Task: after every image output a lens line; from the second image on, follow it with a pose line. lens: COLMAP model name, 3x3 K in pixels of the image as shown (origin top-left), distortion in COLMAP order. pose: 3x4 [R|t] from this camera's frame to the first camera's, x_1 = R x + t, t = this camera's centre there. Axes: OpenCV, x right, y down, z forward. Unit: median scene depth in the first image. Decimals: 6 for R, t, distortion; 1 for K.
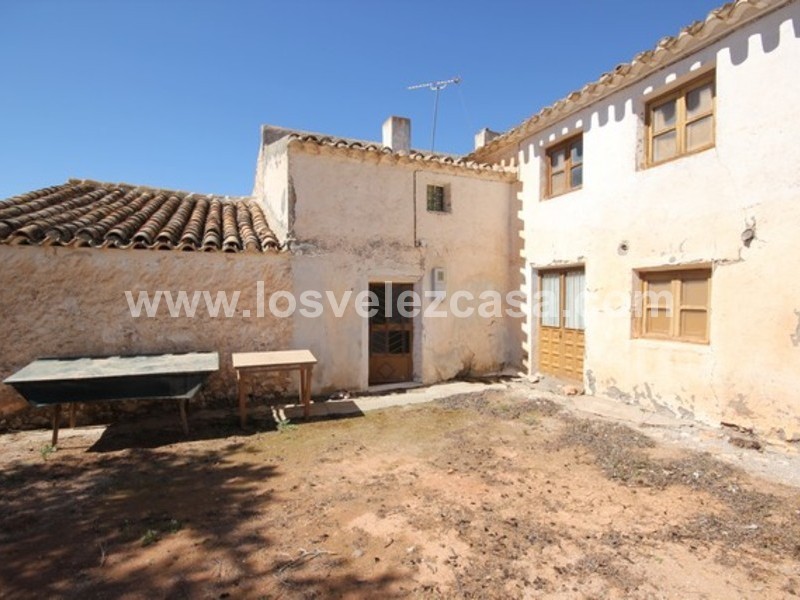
lens RADIAL K [[413.8, 0, 399.5], [0, 413.8, 312.5], [0, 0, 1]] dist [-0.002283, -0.001280]
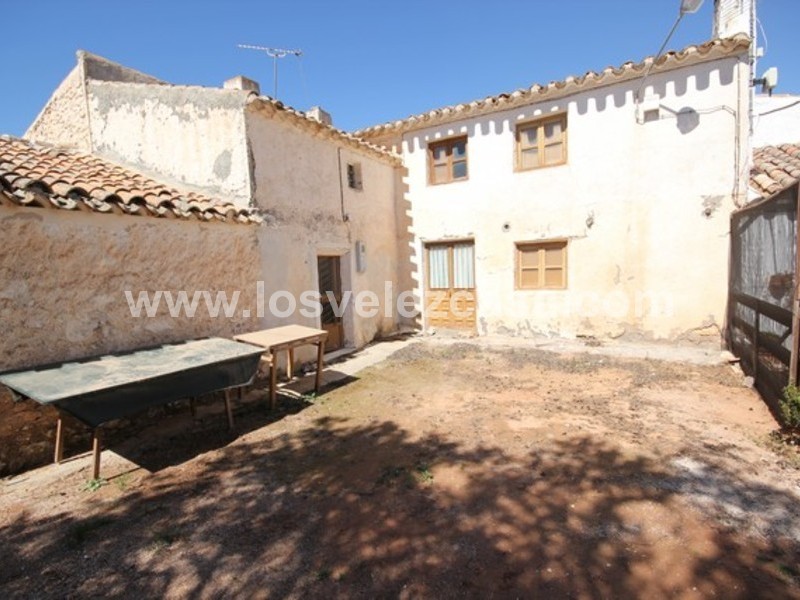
lens RADIAL K [[413.8, 0, 399.5], [0, 413.8, 312.5], [0, 0, 1]] dist [-0.002283, -0.001280]
pose [[0.805566, -0.095770, 0.584715, -0.619040], [0.063582, 0.995125, 0.075394, 0.004181], [-0.589085, -0.023558, 0.807728, 0.069188]]
